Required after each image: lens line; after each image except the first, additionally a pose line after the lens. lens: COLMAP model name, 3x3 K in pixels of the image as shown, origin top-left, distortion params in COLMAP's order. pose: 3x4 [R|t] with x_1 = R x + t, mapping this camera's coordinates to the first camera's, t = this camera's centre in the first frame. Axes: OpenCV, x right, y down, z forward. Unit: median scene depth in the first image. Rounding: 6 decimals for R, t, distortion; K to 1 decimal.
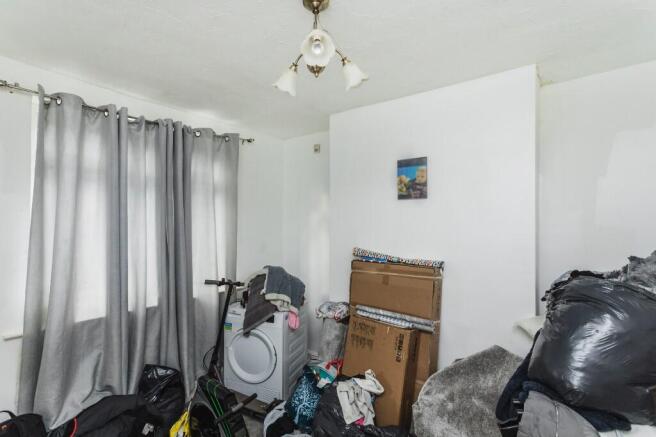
lens RADIAL K [[311.3, 0, 325.5], [0, 311.3, 220.7], [0, 0, 1]] dist [-0.001972, -0.000201]
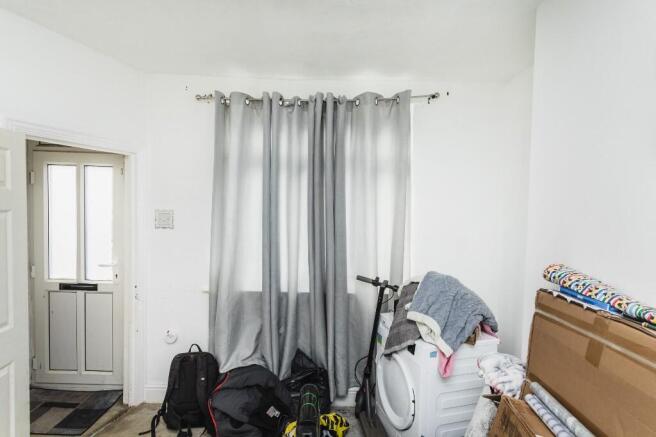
lens RADIAL K [[335.9, 0, 328.0], [0, 335.9, 218.5], [0, 0, 1]] dist [-0.000475, -0.000268]
pose [[0.598994, 0.045817, -0.799441, 0.326446], [-0.017143, 0.998867, 0.044401, -0.003848], [0.800570, -0.012891, 0.599101, 0.439729]]
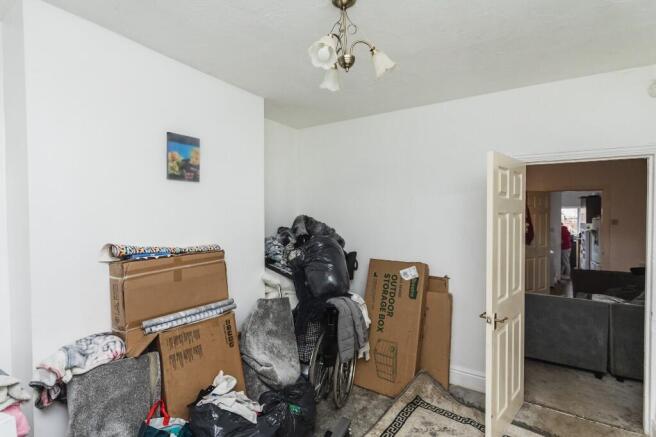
lens RADIAL K [[311.3, 0, 325.5], [0, 311.3, 220.7], [0, 0, 1]] dist [-0.001972, -0.000201]
pose [[-0.080957, -0.024054, 0.996427, -0.650181], [0.002925, 0.999699, 0.024370, 0.024866], [-0.996713, 0.004887, -0.080862, 0.663434]]
